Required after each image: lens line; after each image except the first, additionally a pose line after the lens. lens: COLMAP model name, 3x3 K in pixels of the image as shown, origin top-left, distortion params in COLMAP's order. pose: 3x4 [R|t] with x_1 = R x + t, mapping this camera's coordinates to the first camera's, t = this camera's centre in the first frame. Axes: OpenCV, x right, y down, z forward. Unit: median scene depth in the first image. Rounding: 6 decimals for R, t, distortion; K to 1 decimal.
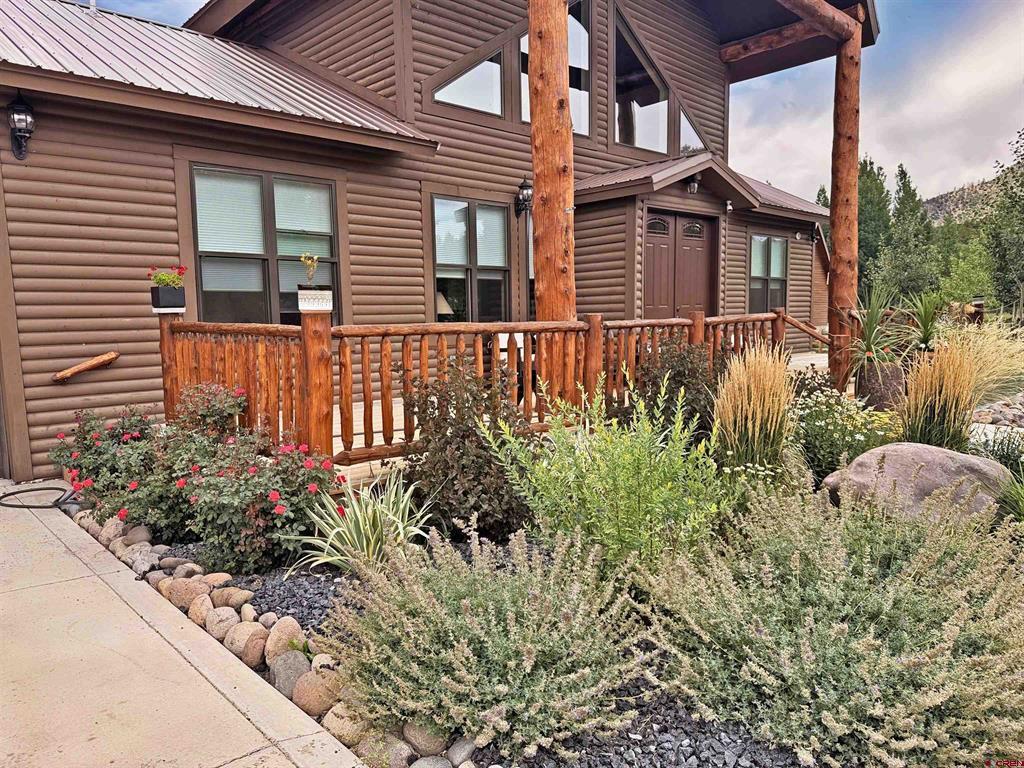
lens RADIAL K [[717.7, 0, 506.9], [0, 717.7, 391.3], [0, 0, 1]] dist [0.062900, -0.081344]
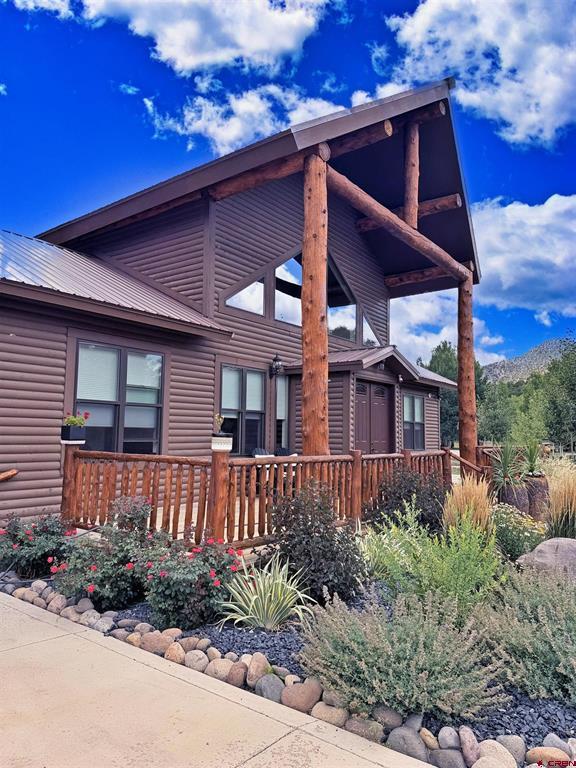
lens RADIAL K [[538.3, 0, 282.1], [0, 538.3, 392.2], [0, 0, 1]] dist [0.062900, -0.081344]
pose [[0.985807, 0.043382, 0.162178, -0.198347], [-0.012569, 0.982396, -0.186386, -0.011259], [-0.167409, 0.181703, 0.968999, -0.111215]]
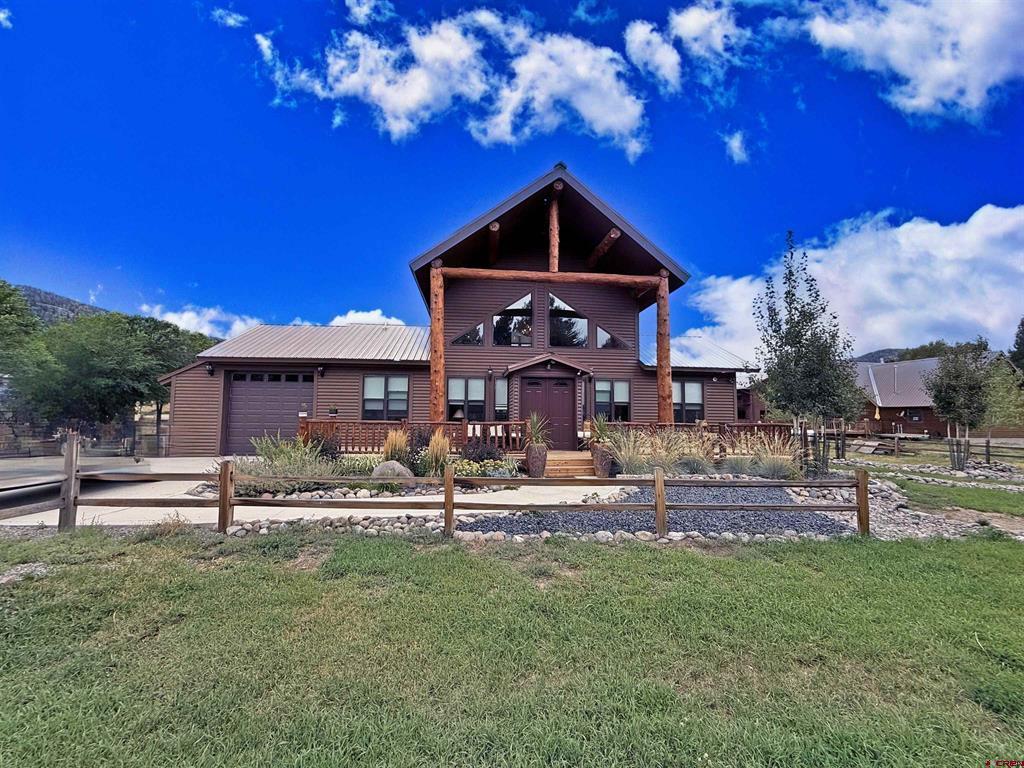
lens RADIAL K [[408.7, 0, 510.2], [0, 408.7, 383.9], [0, 0, 1]] dist [-0.001511, 0.000646]
pose [[0.783315, -0.045425, -0.619963, 1.366778], [-0.088418, 0.979045, -0.183449, 0.040264], [0.615305, 0.198514, 0.762884, -0.096617]]
